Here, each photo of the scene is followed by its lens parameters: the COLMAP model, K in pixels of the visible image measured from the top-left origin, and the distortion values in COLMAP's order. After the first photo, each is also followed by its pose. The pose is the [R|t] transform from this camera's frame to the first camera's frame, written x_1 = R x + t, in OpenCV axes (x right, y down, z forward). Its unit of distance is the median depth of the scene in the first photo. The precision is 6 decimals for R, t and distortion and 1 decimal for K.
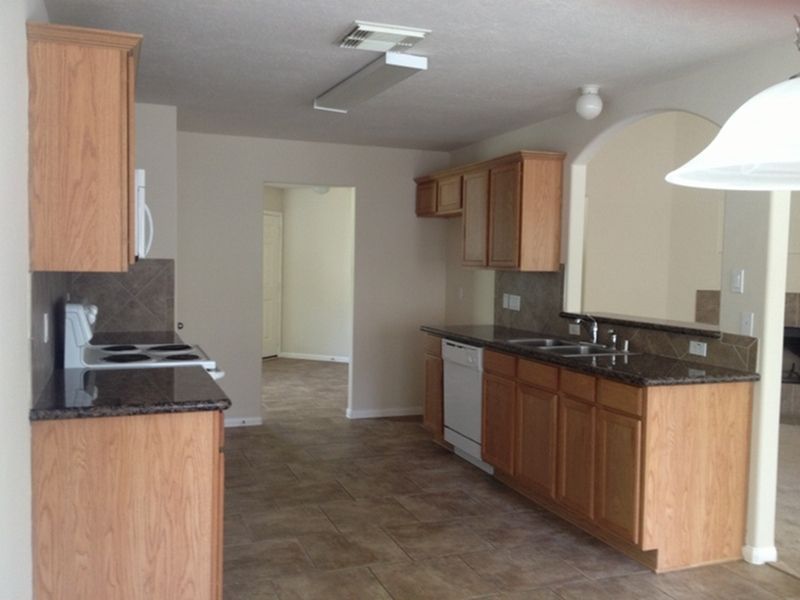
lens RADIAL K [[783.8, 0, 399.2], [0, 783.8, 299.2], [0, 0, 1]] dist [-0.001560, 0.000000]
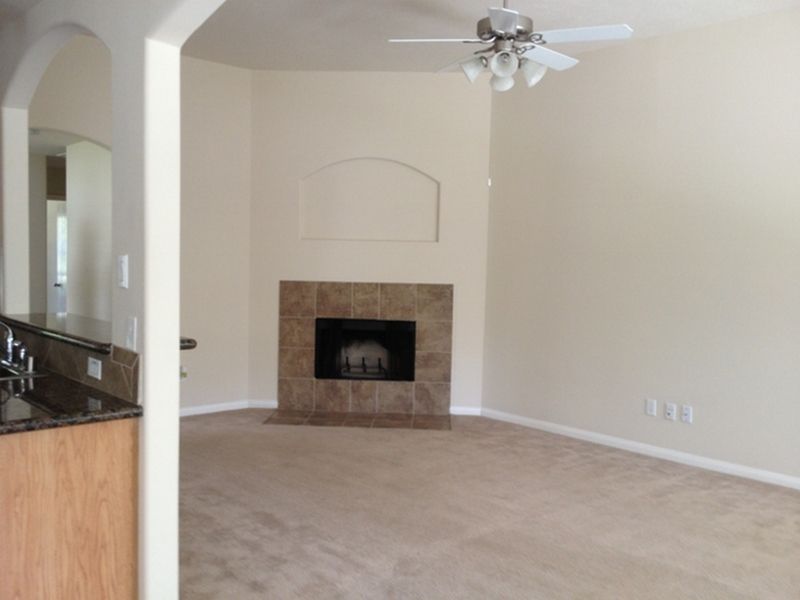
lens RADIAL K [[783.8, 0, 400.6], [0, 783.8, 300.8], [0, 0, 1]] dist [-0.001560, 0.000000]
pose [[0.931291, -0.020774, 0.363683, 0.420020], [0.015471, 0.999727, 0.017489, -0.005447], [-0.363947, -0.010660, 0.931359, 0.277836]]
